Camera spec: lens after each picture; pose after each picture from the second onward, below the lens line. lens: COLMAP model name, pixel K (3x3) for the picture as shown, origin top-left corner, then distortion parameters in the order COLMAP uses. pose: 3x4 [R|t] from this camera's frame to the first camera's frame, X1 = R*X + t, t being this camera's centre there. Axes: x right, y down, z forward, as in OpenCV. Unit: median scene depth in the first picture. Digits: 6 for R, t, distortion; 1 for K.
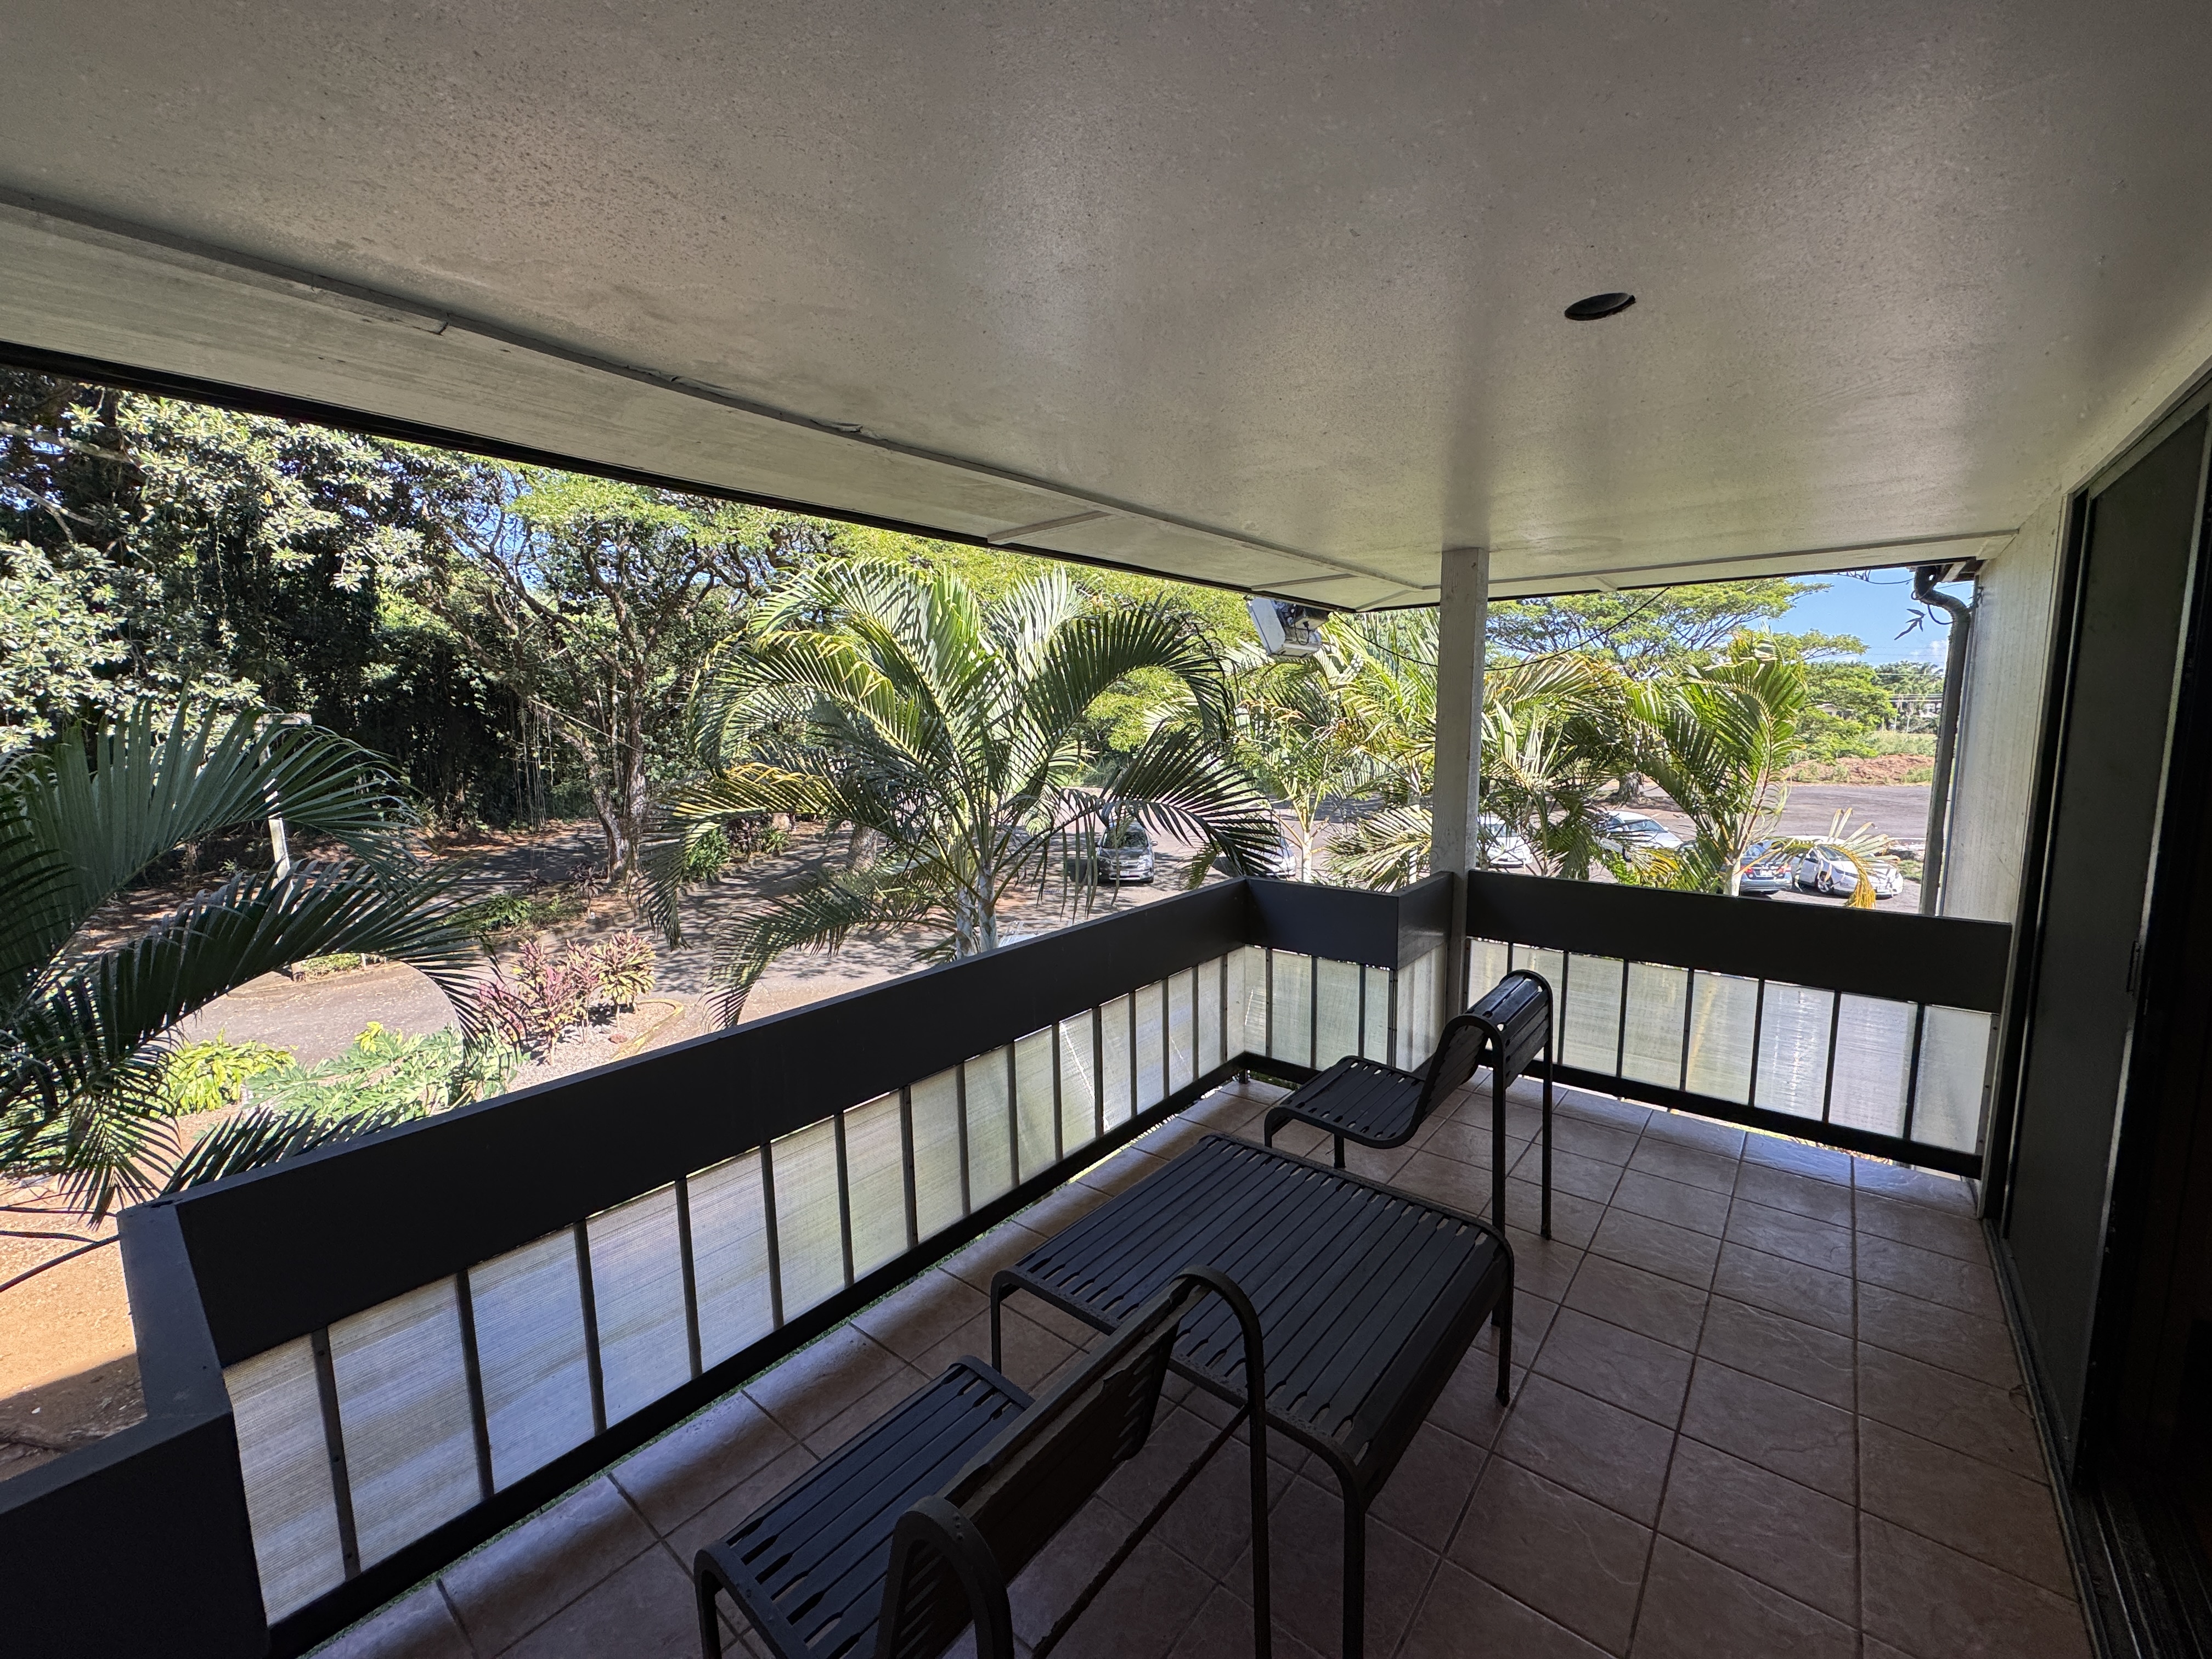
lens RADIAL K [[884.7, 0, 1101.3], [0, 884.7, 835.2], [0, 0, 1]] dist [-0.004833, 0.000668]
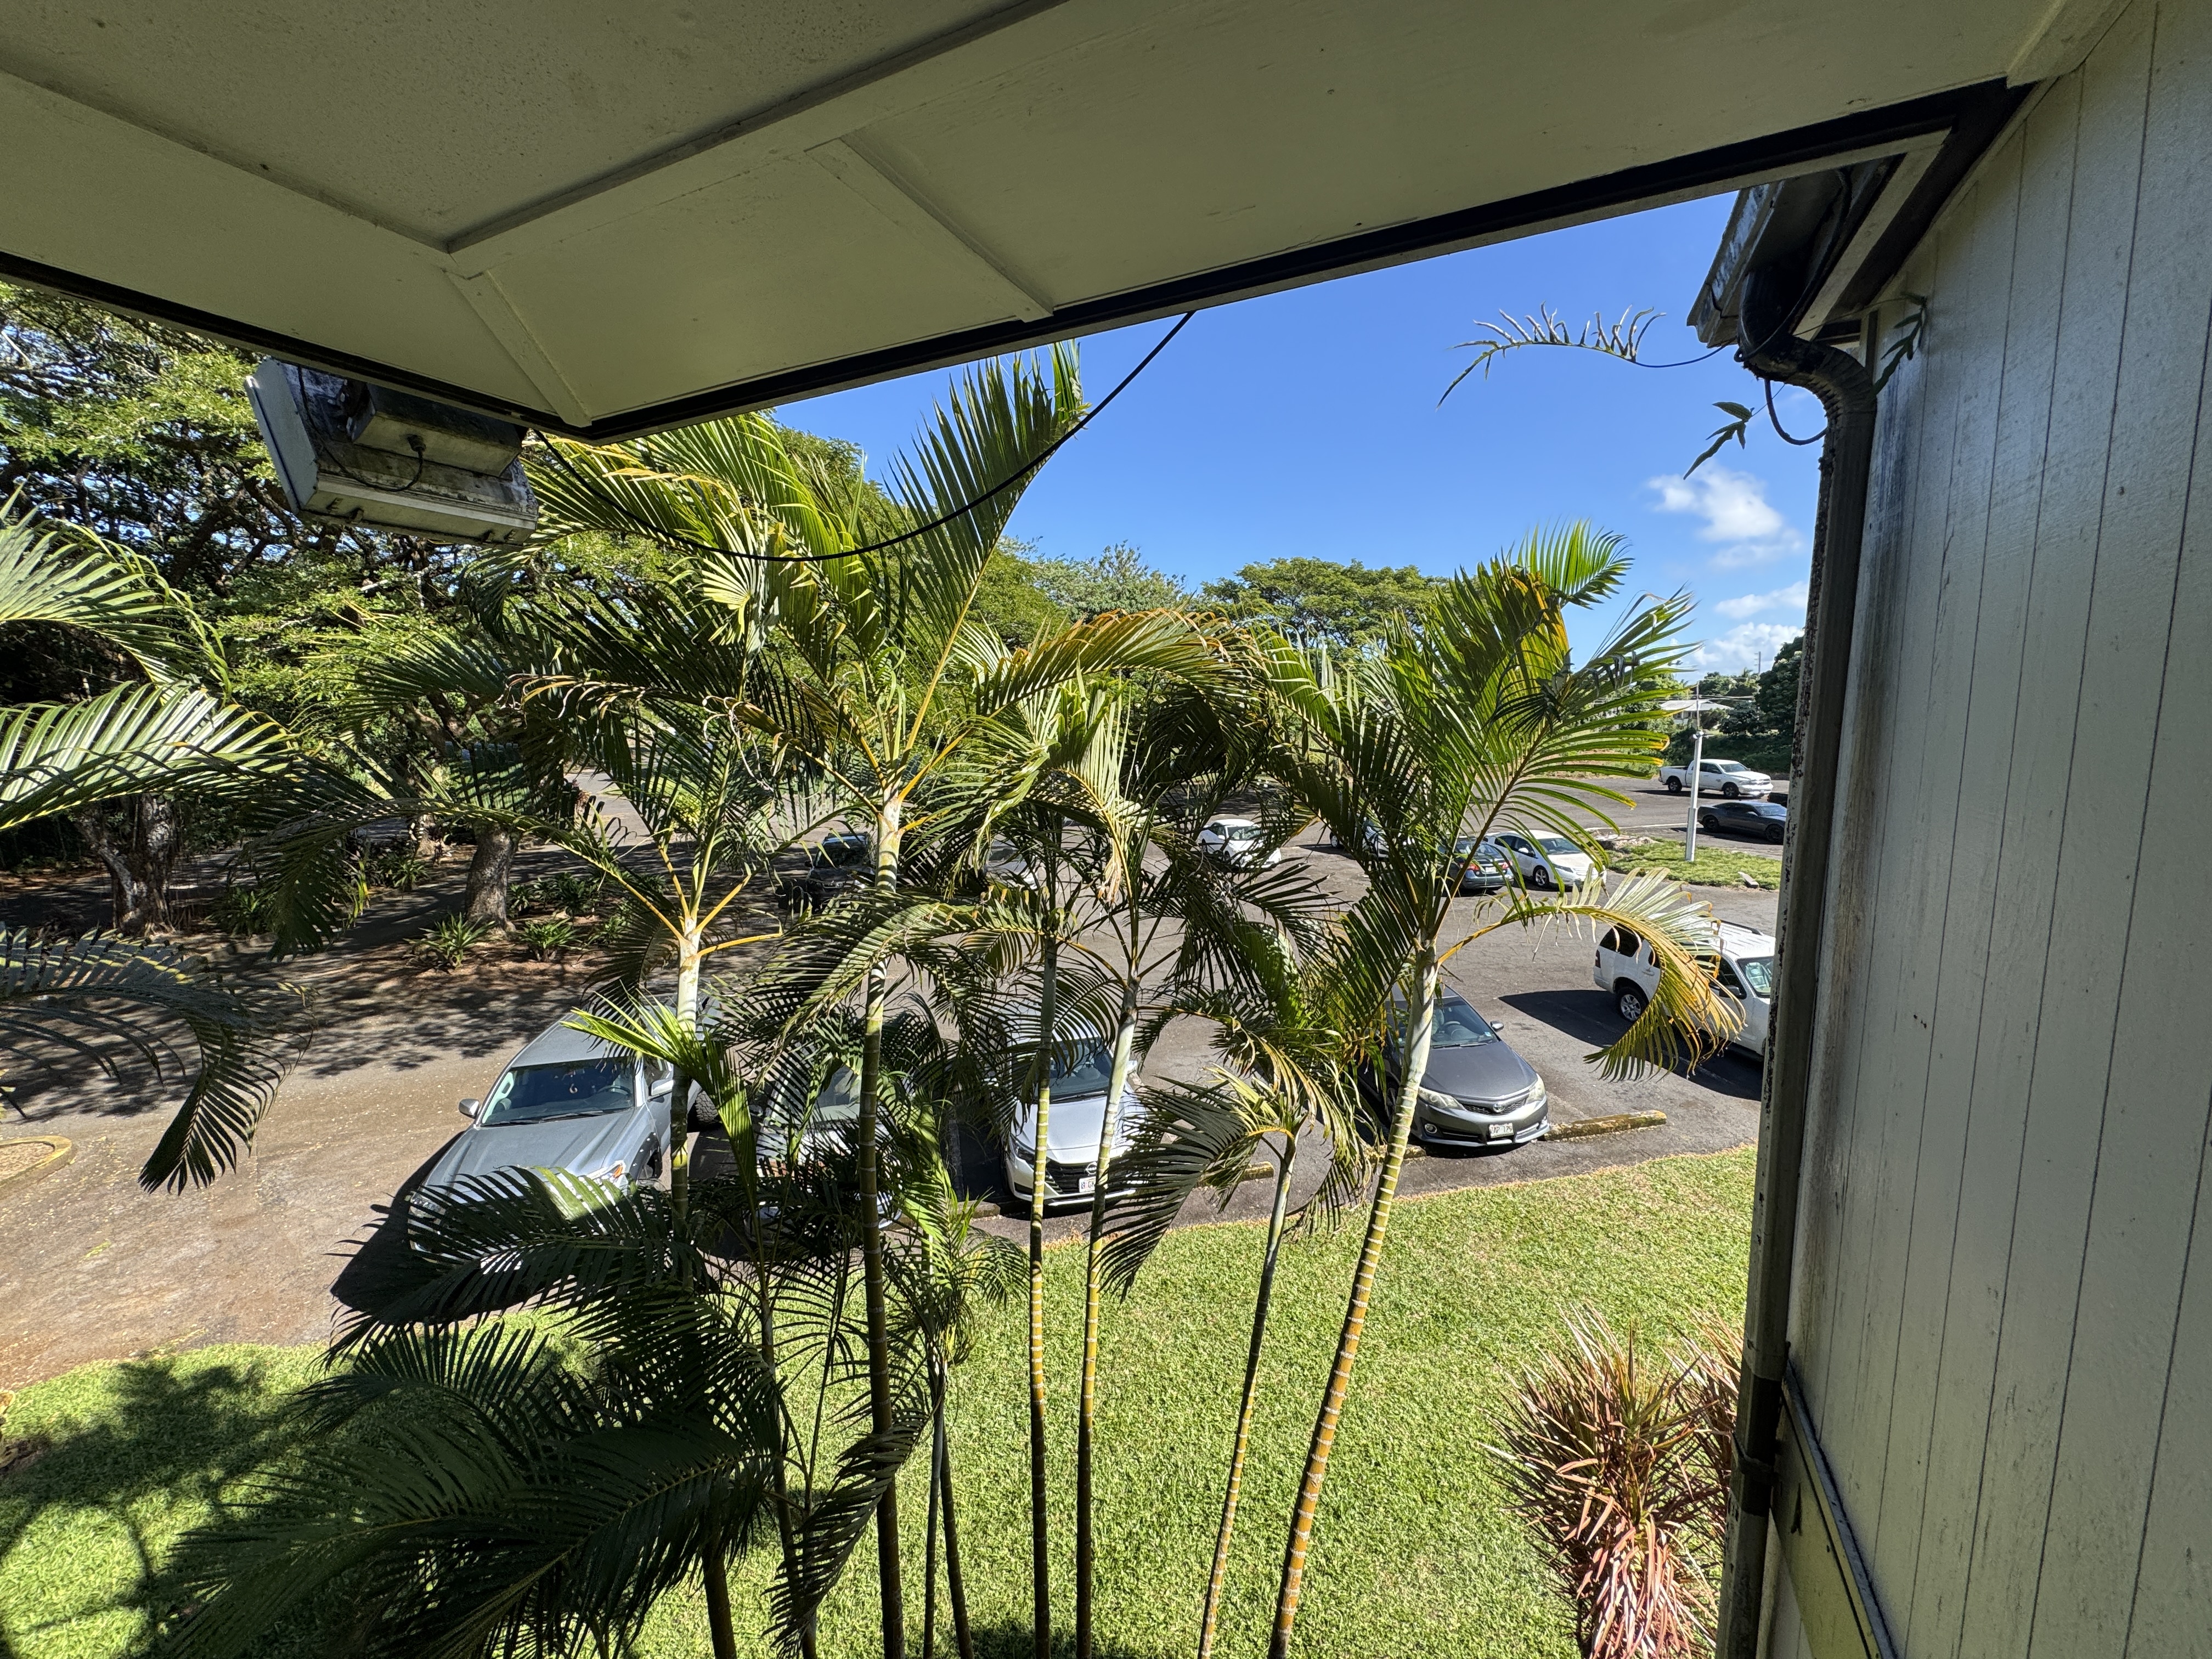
lens RADIAL K [[884.7, 0, 1107.4], [0, 884.7, 818.0], [0, 0, 1]] dist [-0.004833, 0.000668]
pose [[0.972439, -0.026822, 0.231609, 0.109927], [0.031717, 0.999345, -0.017439, -0.013519], [-0.230989, 0.024305, 0.972653, 0.137597]]
